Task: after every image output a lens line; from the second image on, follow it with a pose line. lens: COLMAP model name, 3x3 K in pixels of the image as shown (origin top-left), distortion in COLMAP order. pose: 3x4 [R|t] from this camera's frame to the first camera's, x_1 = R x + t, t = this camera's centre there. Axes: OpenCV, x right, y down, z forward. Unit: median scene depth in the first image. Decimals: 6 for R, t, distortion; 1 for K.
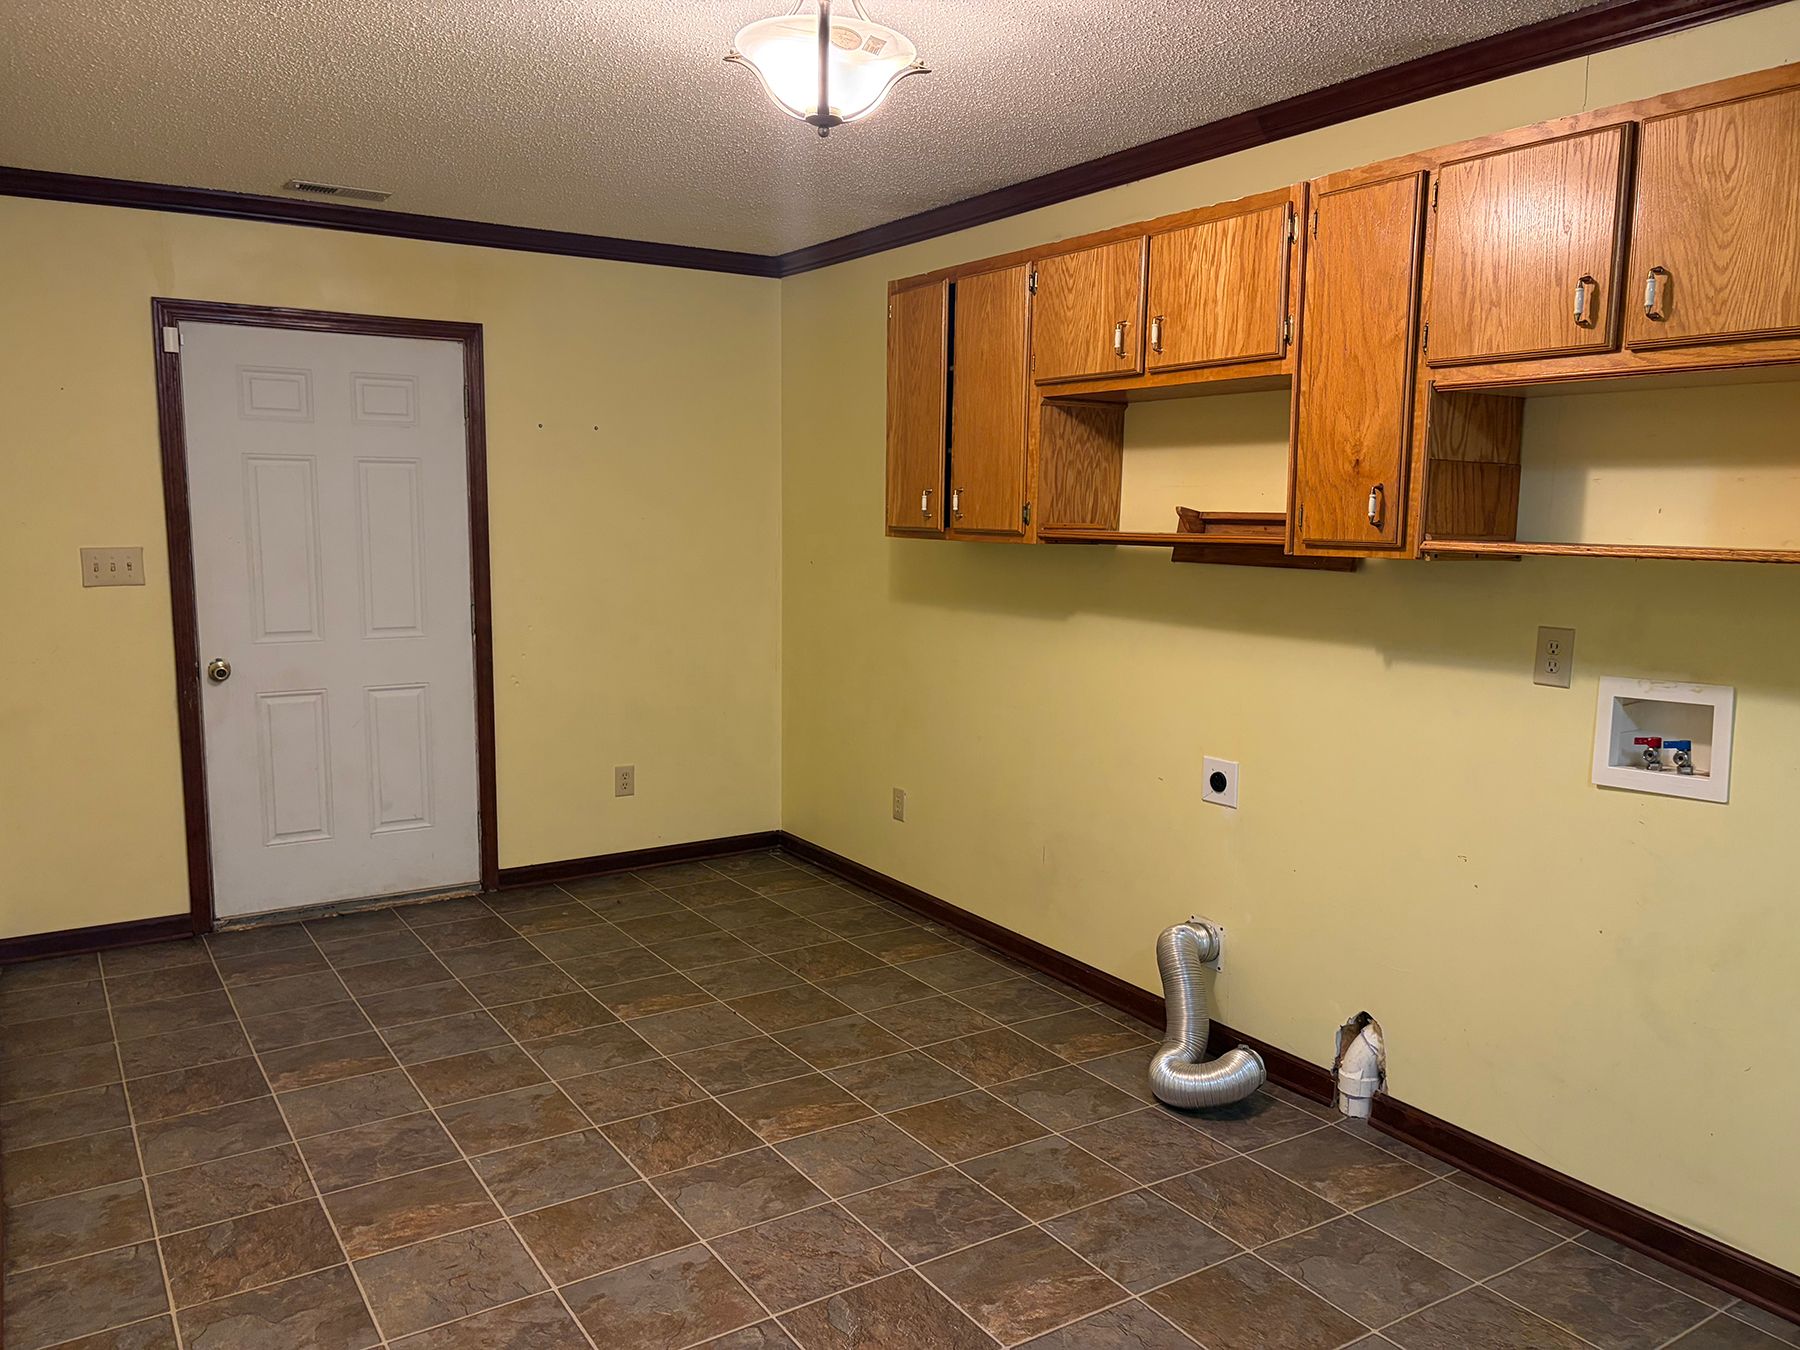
lens RADIAL K [[1349.3, 0, 903.0], [0, 1349.3, 691.2], [0, 0, 1]] dist [0.064261, -0.080741]
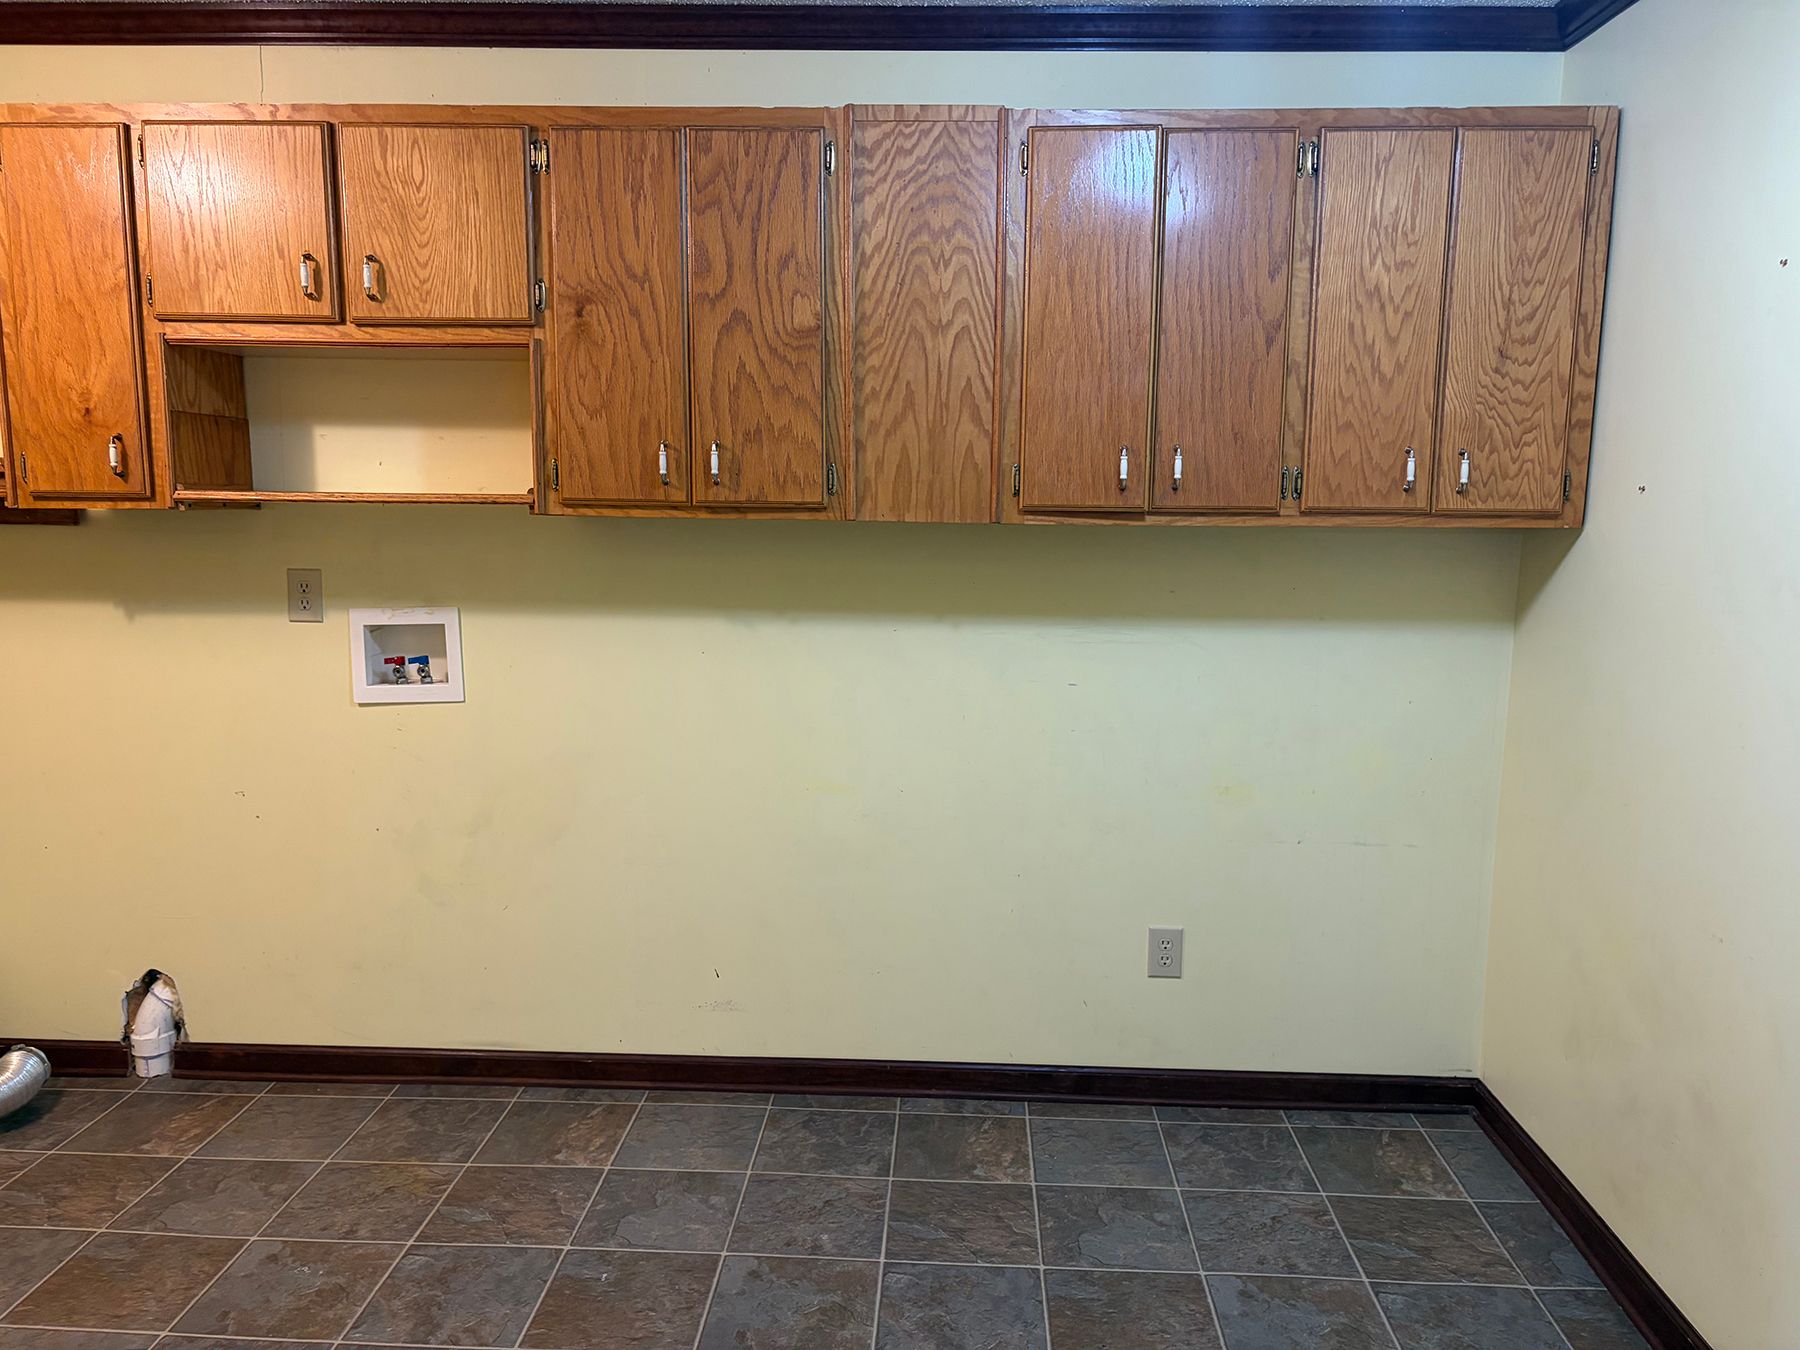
lens RADIAL K [[1349.3, 0, 903.0], [0, 1349.3, 691.2], [0, 0, 1]] dist [0.064261, -0.080741]
pose [[0.579282, -0.131722, 0.804414, -0.148161], [0.105852, 0.990657, 0.085992, 0.008792], [-0.808225, 0.035335, 0.587812, -0.043295]]
